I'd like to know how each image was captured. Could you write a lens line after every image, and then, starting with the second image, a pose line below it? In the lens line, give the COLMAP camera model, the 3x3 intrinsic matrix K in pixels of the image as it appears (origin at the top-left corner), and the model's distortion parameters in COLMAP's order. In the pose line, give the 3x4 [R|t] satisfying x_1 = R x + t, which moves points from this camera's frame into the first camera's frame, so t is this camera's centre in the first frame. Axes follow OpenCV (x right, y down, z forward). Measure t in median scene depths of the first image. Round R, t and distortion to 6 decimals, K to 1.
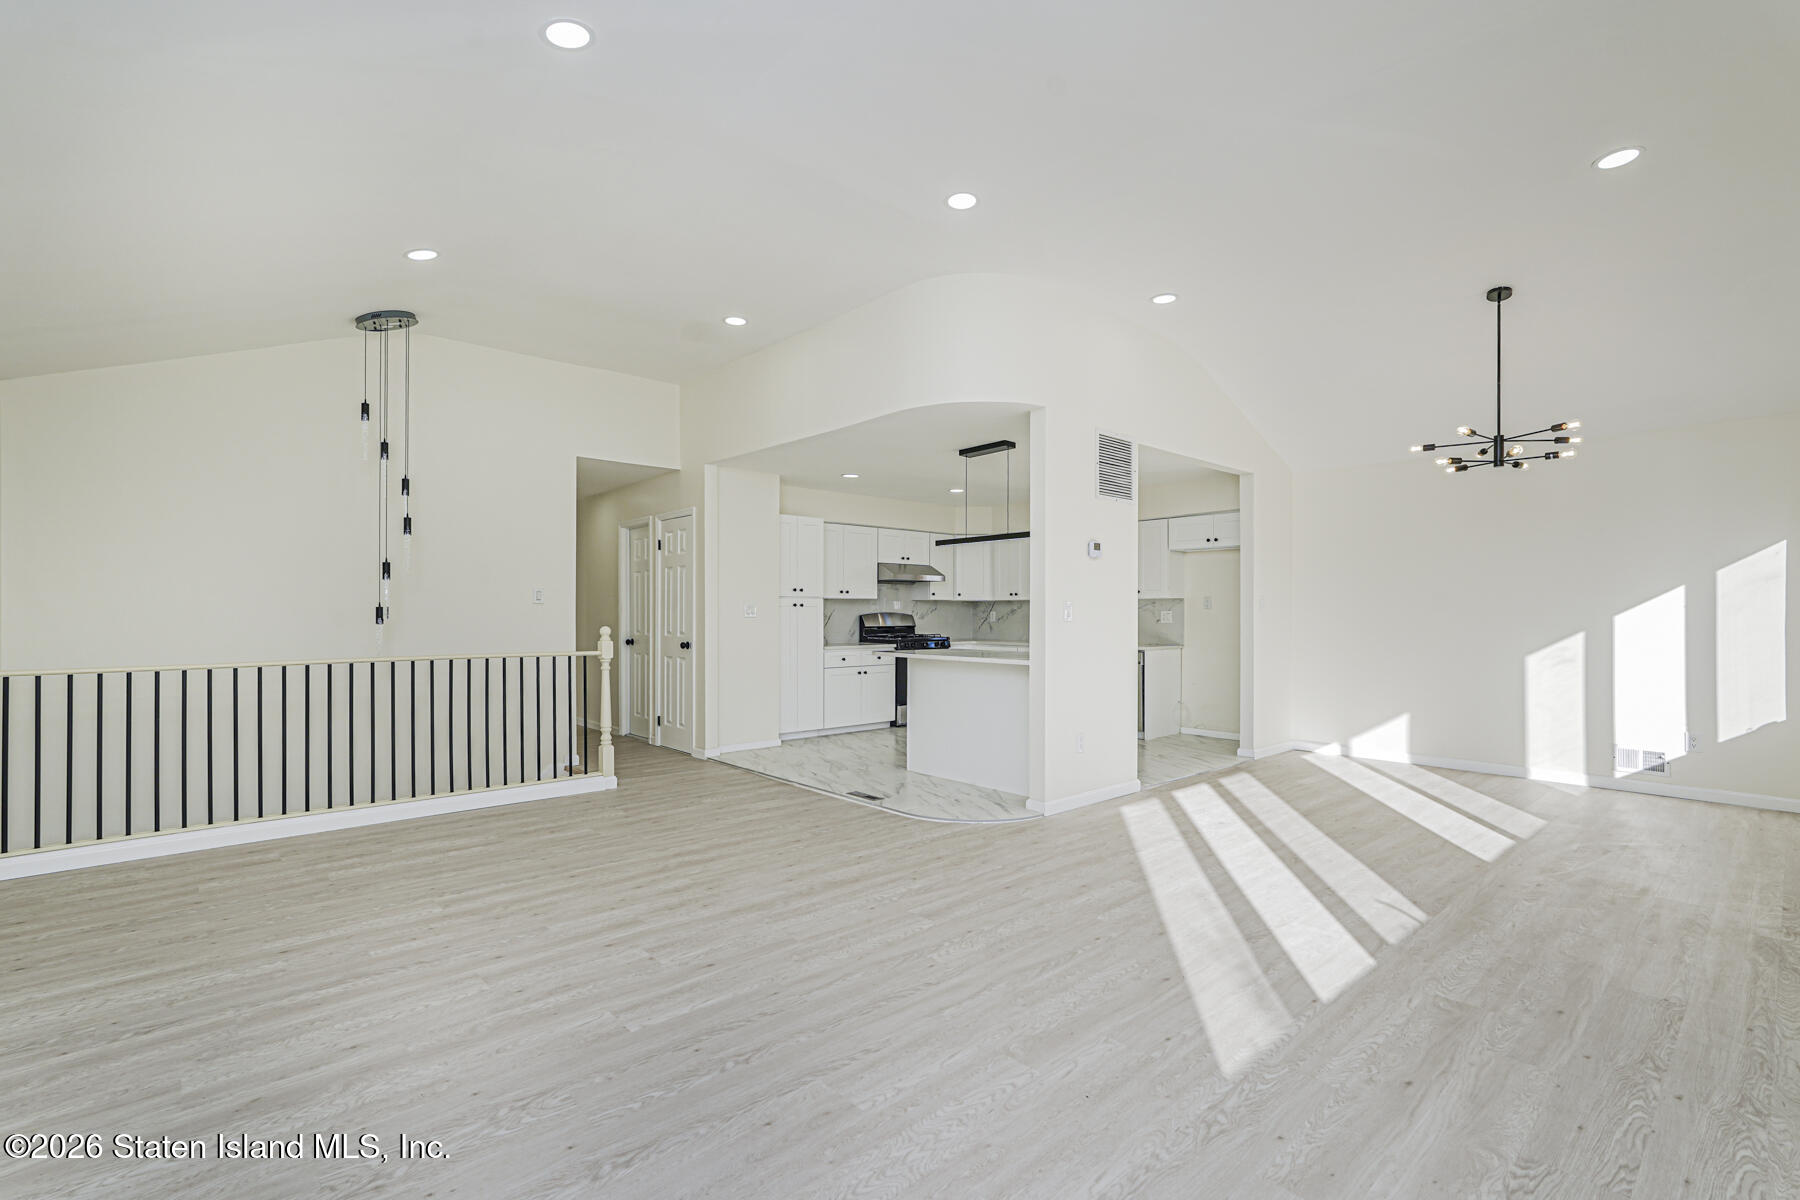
lens RADIAL K [[810.8, 0, 904.5], [0, 810.8, 610.8], [0, 0, 1]] dist [-0.014100, 0.008882]
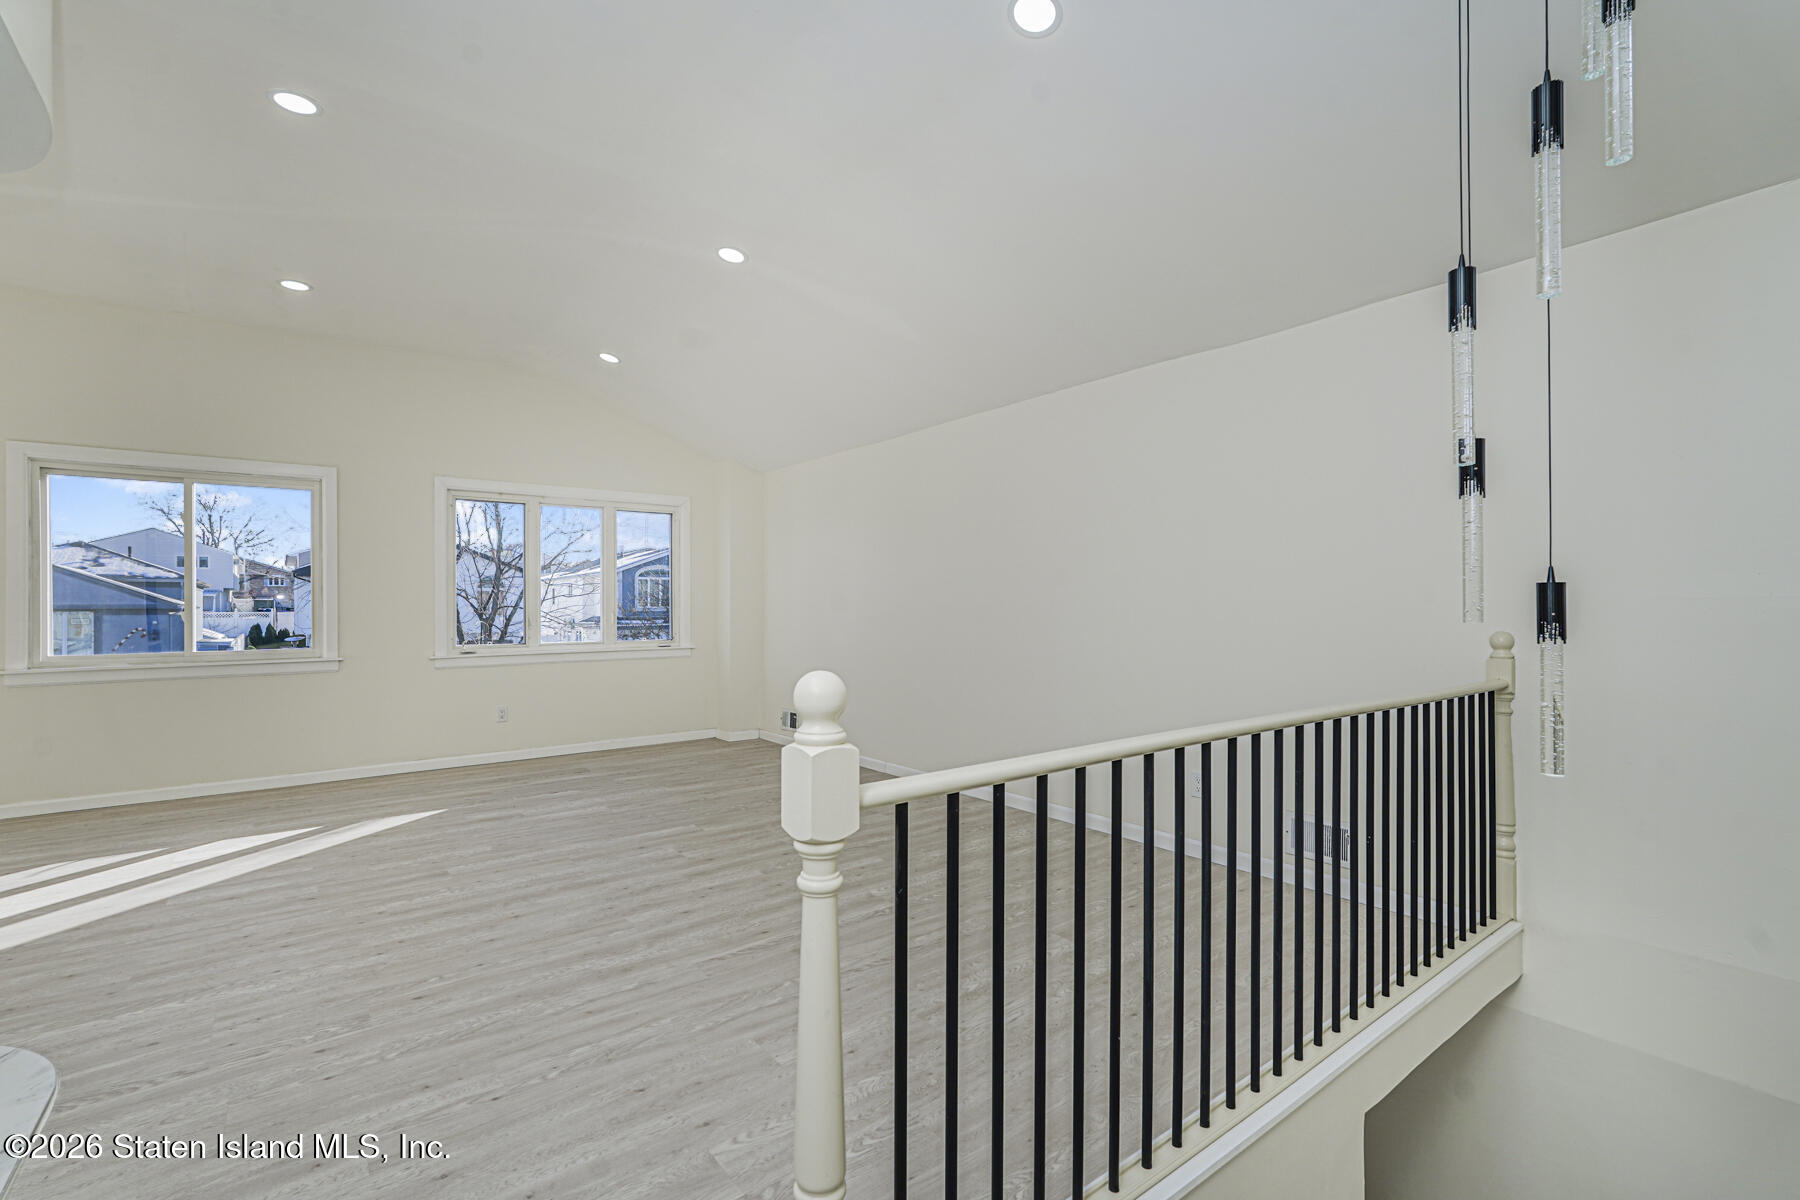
lens RADIAL K [[796.9, 0, 894.9], [0, 796.9, 602.7], [0, 0, 1]] dist [-0.018965, 0.010664]
pose [[-0.996886, 0.003668, 0.078770, -0.508787], [0.002922, 0.999950, -0.009575, 0.002444], [-0.078801, -0.009315, -0.996847, 1.503569]]
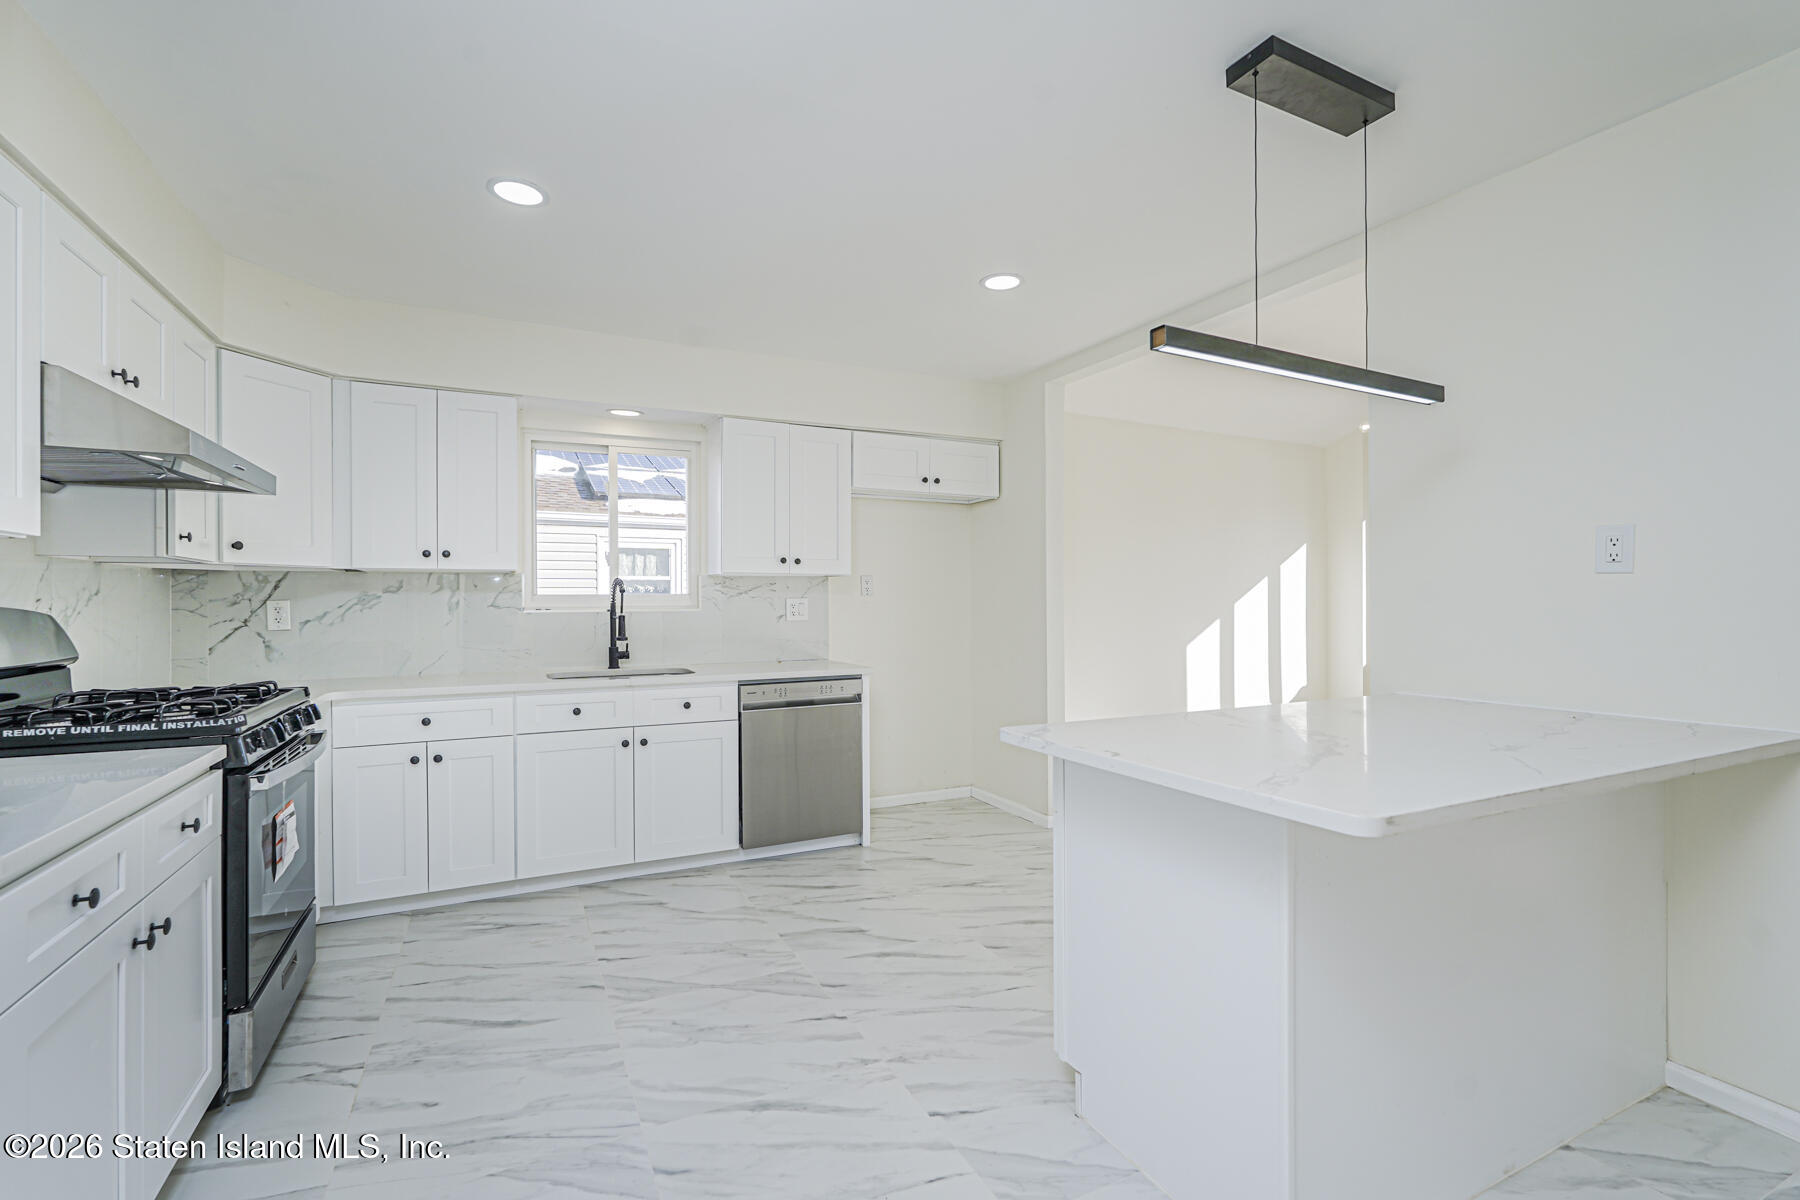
lens RADIAL K [[796.9, 0, 894.9], [0, 796.9, 602.7], [0, 0, 1]] dist [-0.018965, 0.010664]
pose [[0.267401, -0.002738, 0.963582, -0.325880], [-0.000264, 0.999996, 0.002915, 0.001952], [-0.963585, -0.001033, 0.267399, 1.444937]]
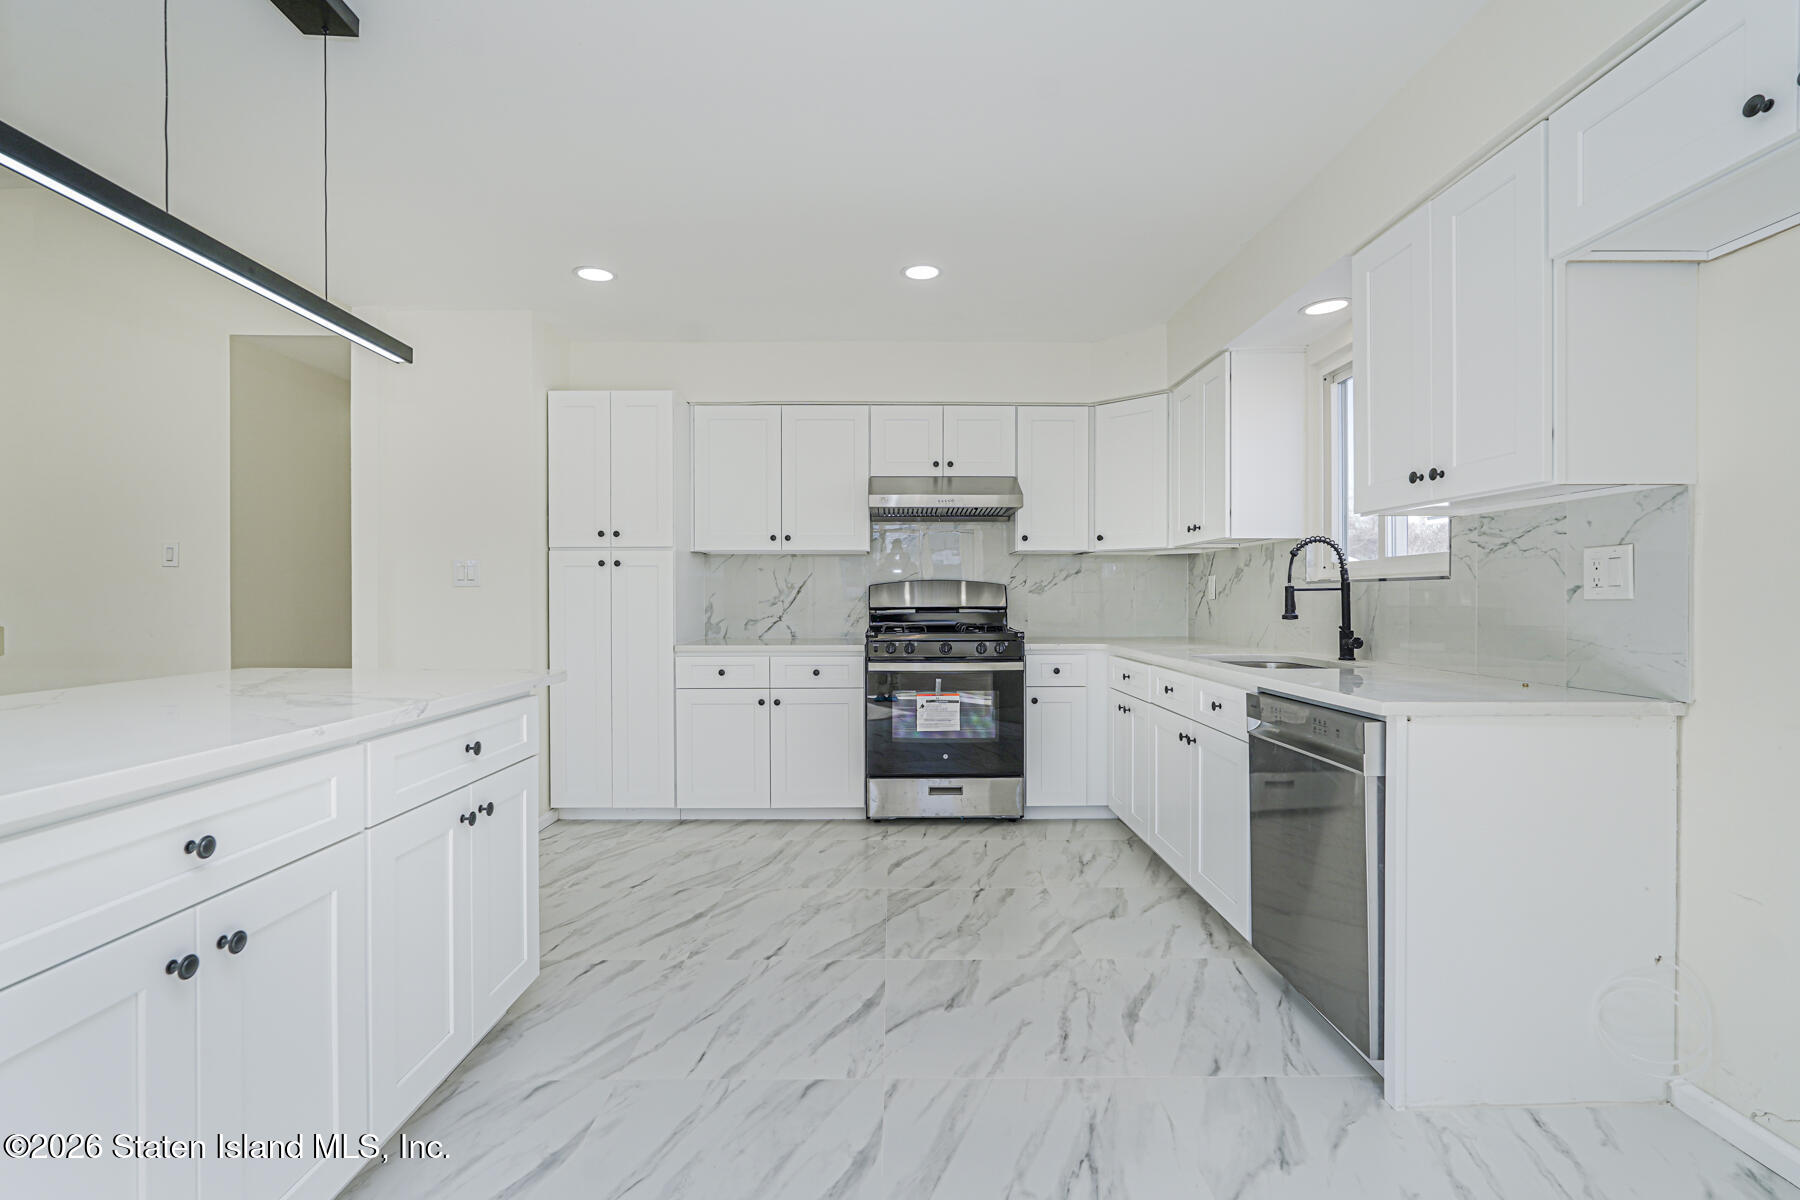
lens RADIAL K [[809.8, 0, 902.0], [0, 809.8, 601.6], [0, 0, 1]] dist [-0.012921, 0.009574]
pose [[0.752770, 0.002722, -0.658278, 0.590010], [0.004518, 0.999947, 0.009302, 0.022574], [0.658268, -0.009976, 0.752718, 1.260338]]
